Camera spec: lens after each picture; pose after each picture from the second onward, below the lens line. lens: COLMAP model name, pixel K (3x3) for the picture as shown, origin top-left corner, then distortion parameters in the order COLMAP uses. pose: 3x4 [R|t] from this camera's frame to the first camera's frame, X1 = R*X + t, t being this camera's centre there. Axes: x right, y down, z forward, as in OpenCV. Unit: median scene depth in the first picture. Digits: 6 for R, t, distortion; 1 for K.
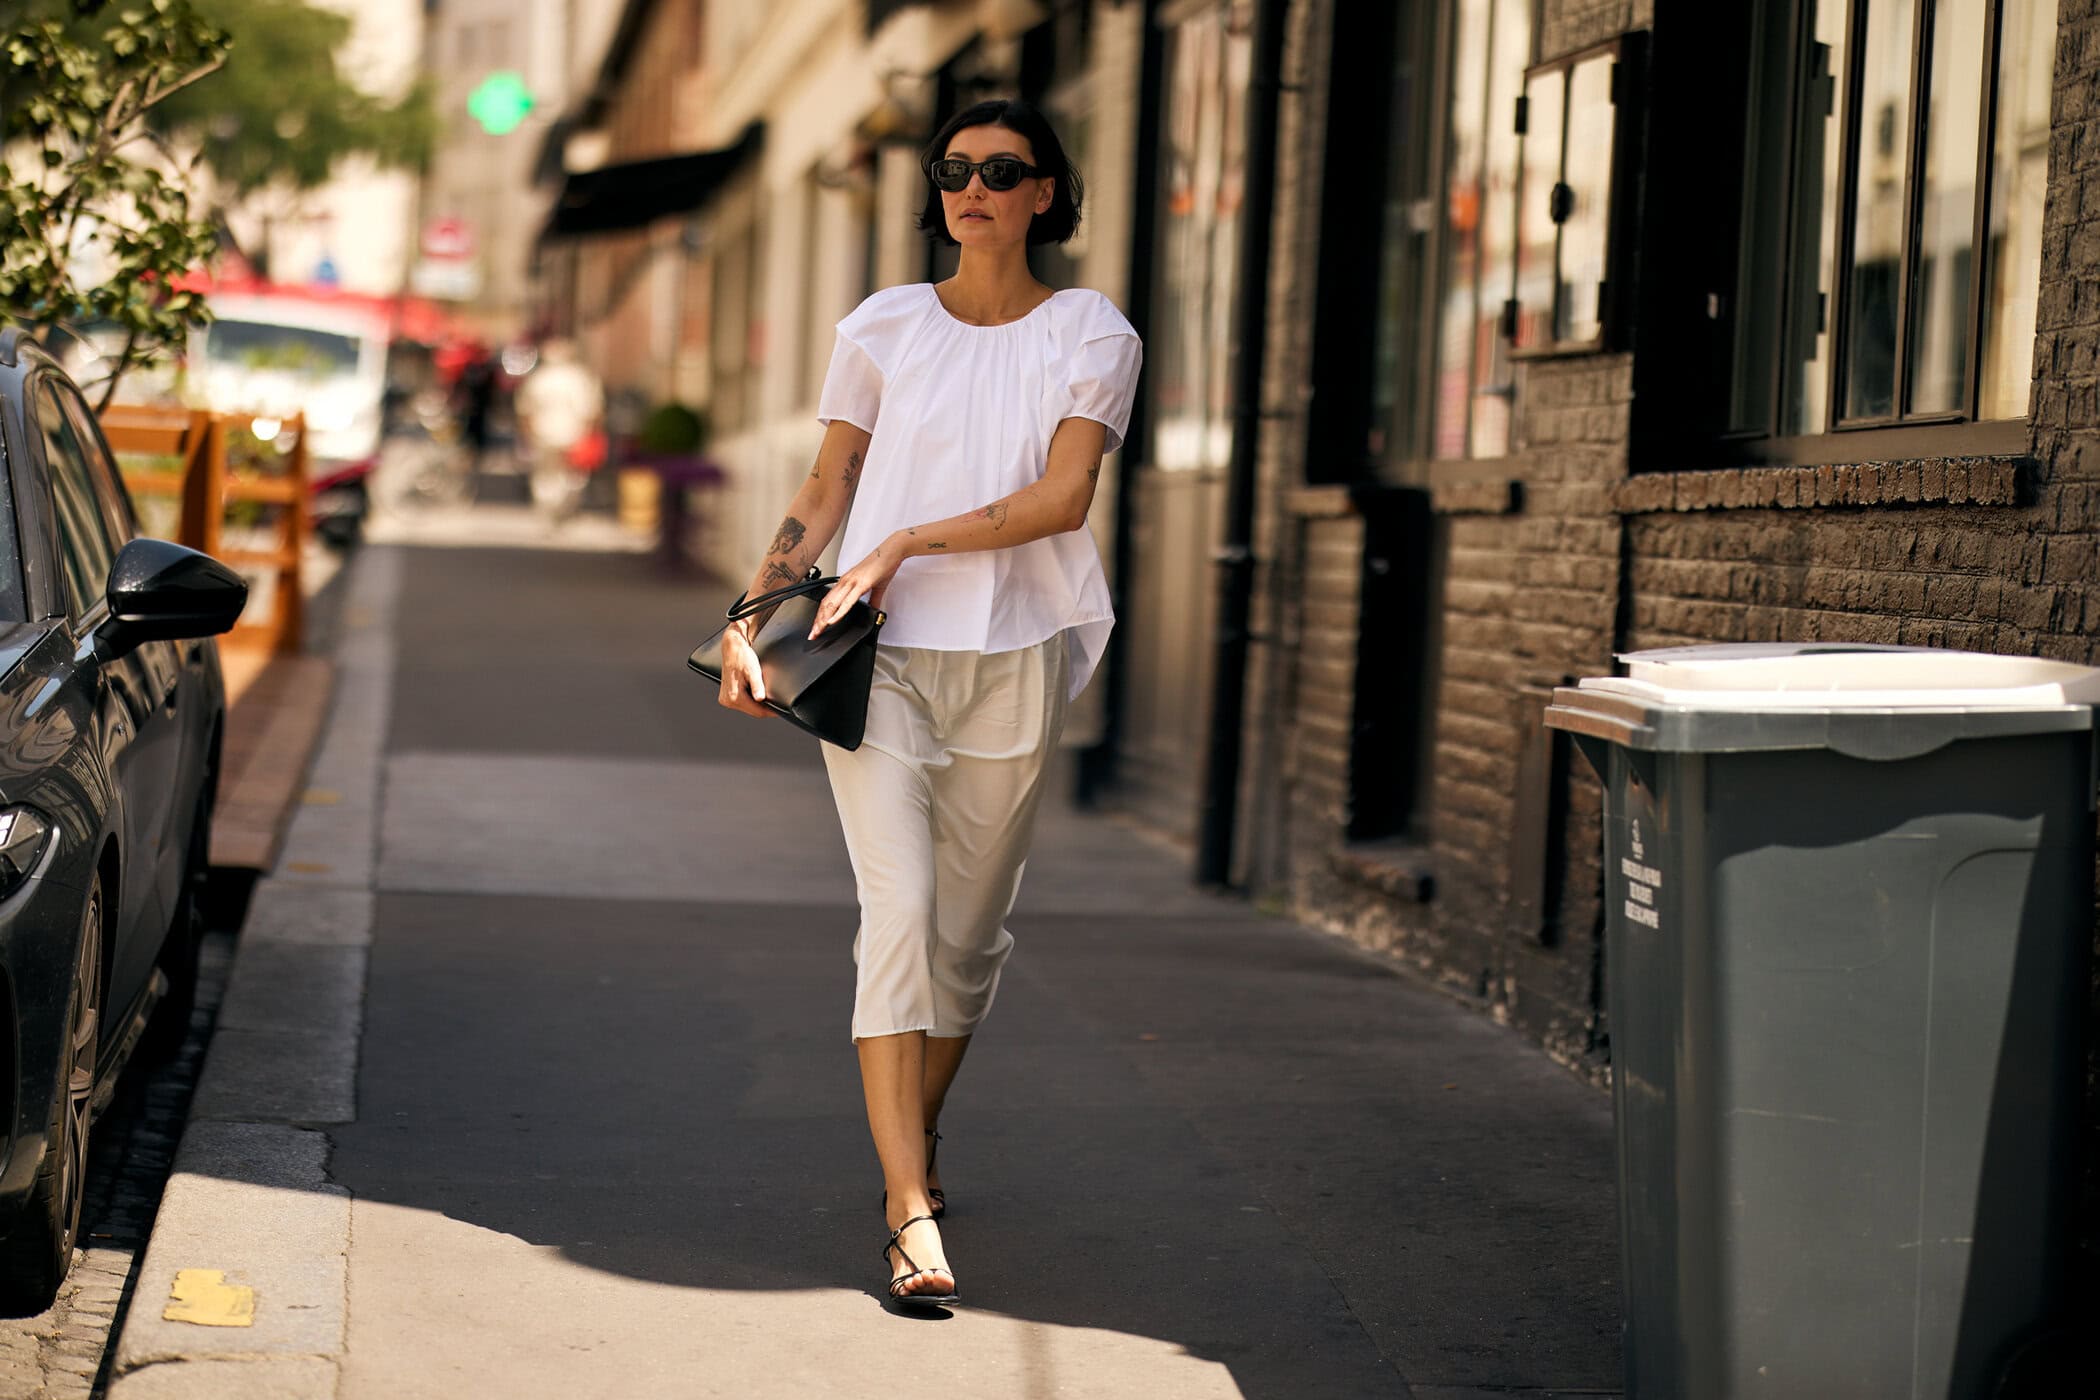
lens RADIAL K [[4923.2, 0, 1052.5], [0, 4923.2, 791.0], [0, 0, 1]] dist [0.023485, -0.465049]
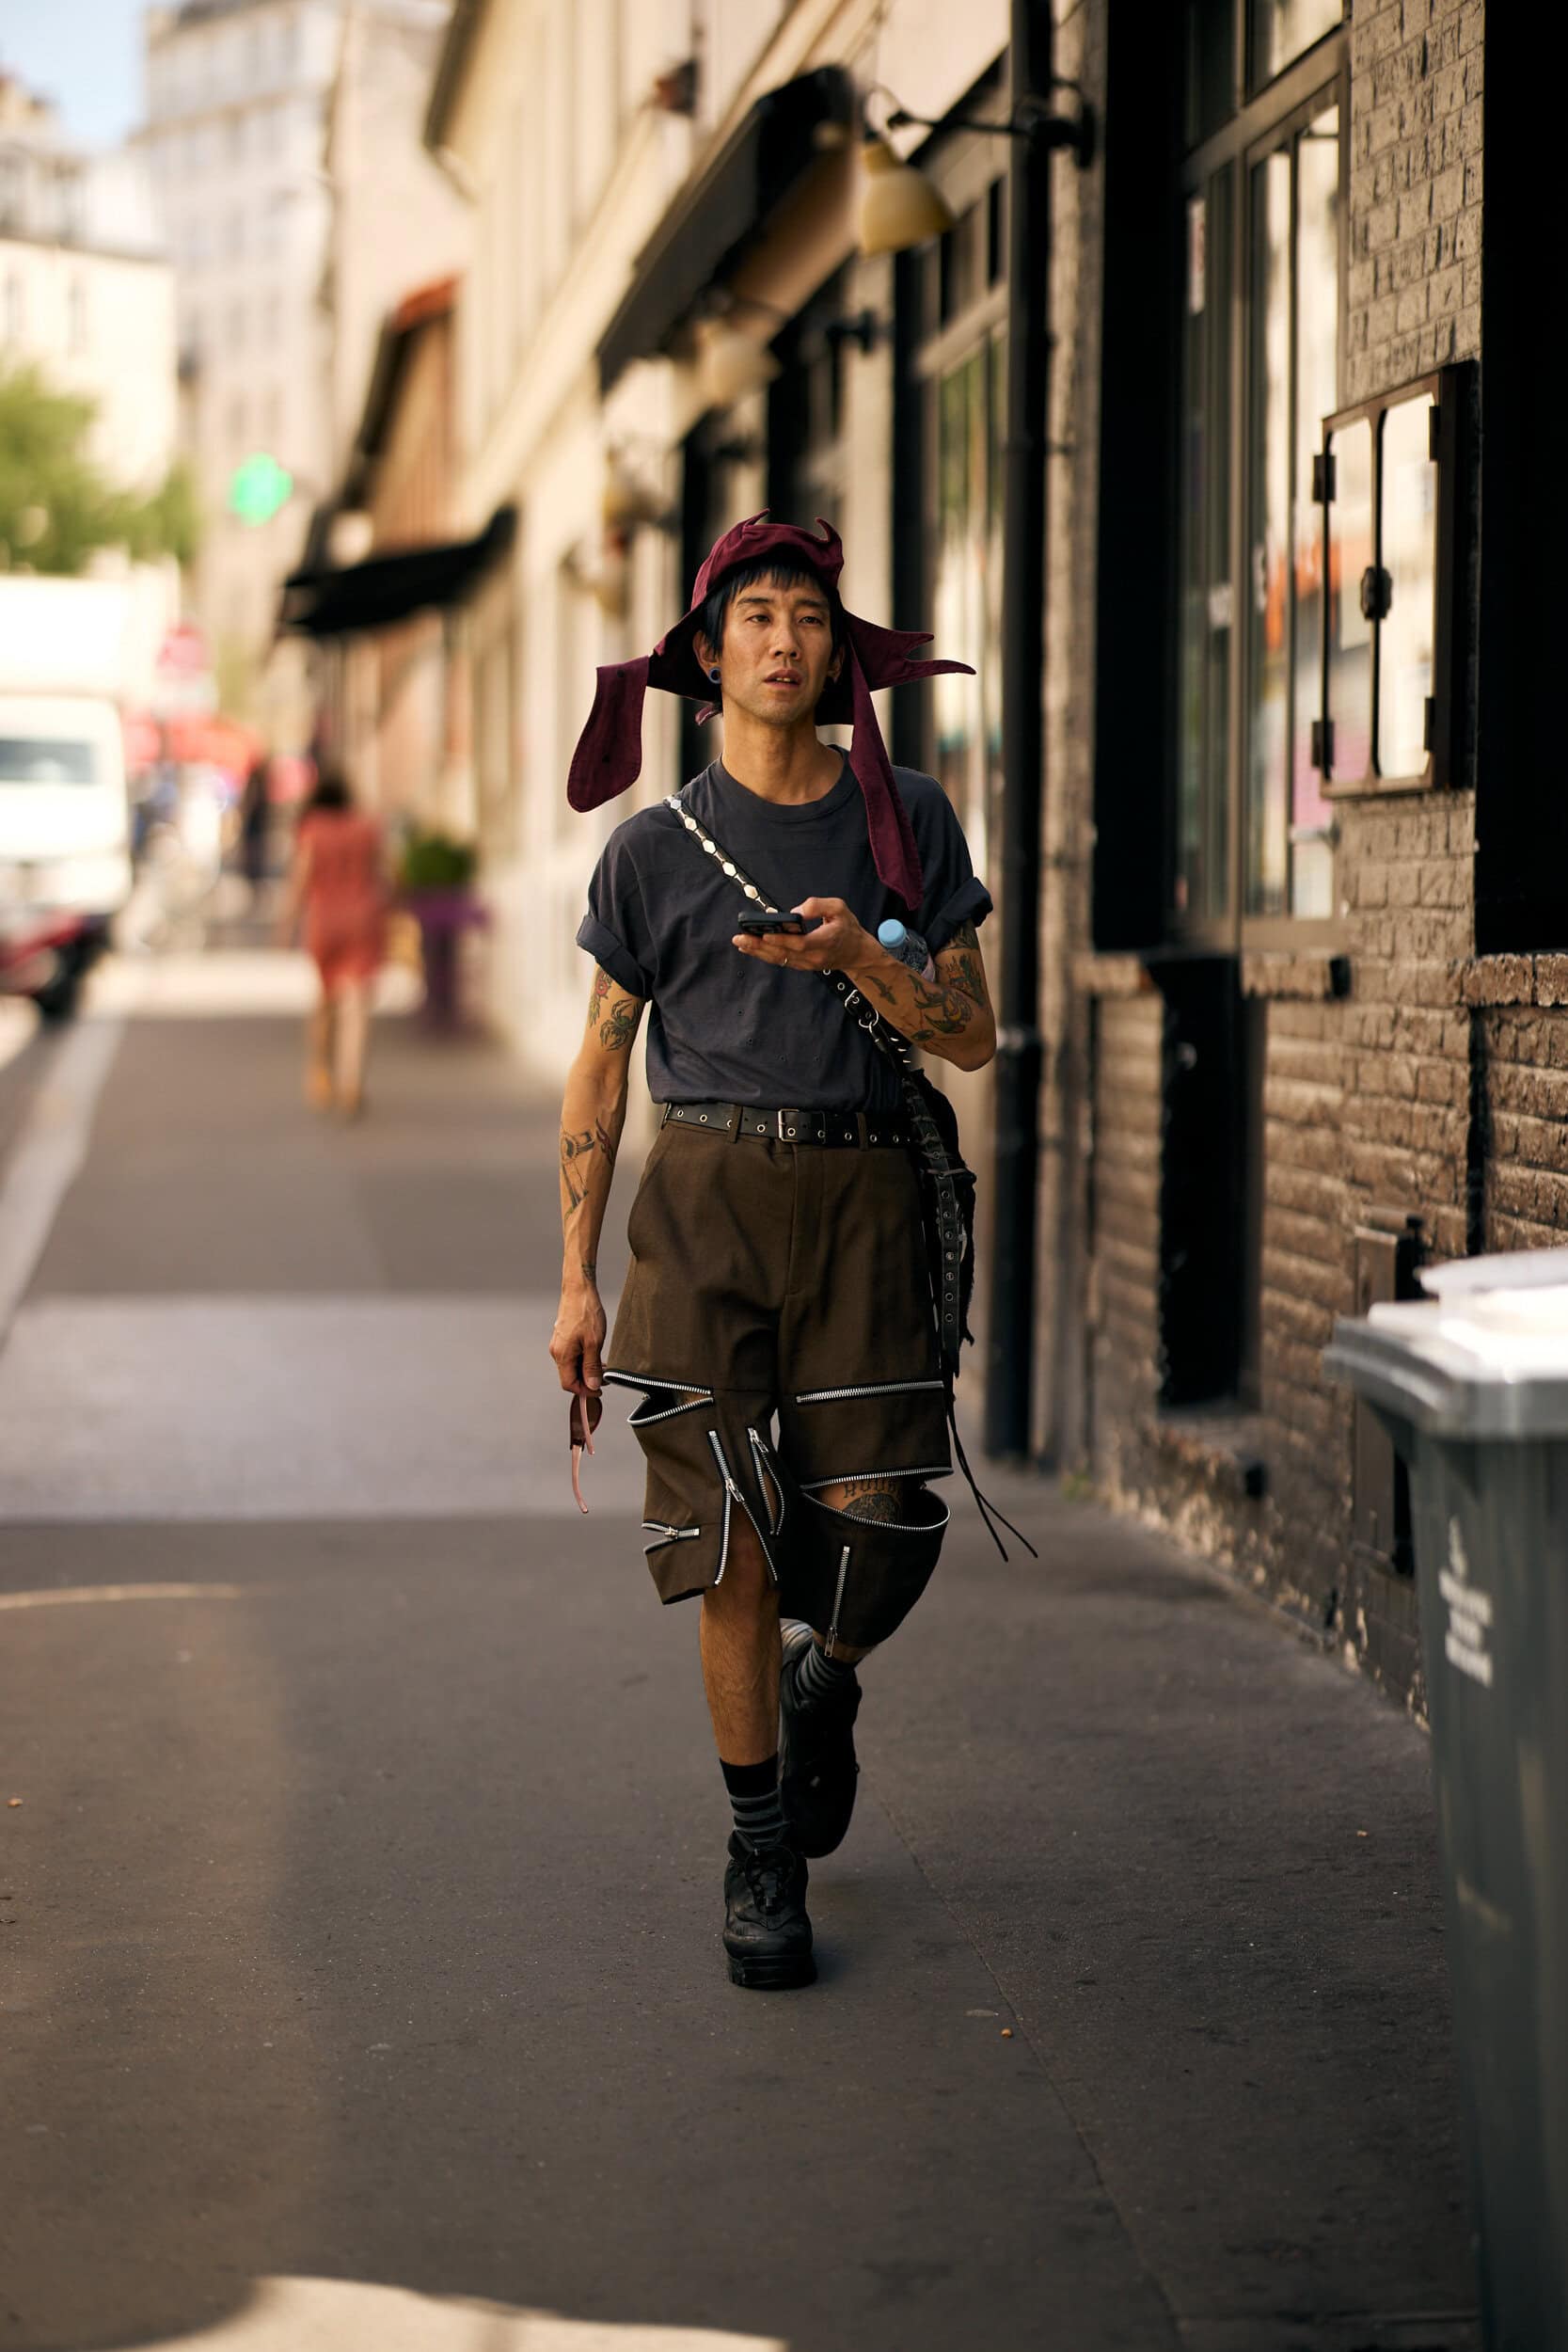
lens RADIAL K [[5472.0, 0, 784.0], [0, 5472.0, 1176.0], [0, 0, 1]] dist [0.020424, 0.058418]
pose [[0.998501, -0.045349, -0.030641, 0.032610], [0.045118, 0.998948, -0.008194, -0.025846], [0.030981, 0.006799, 0.999497, 0.149342]]
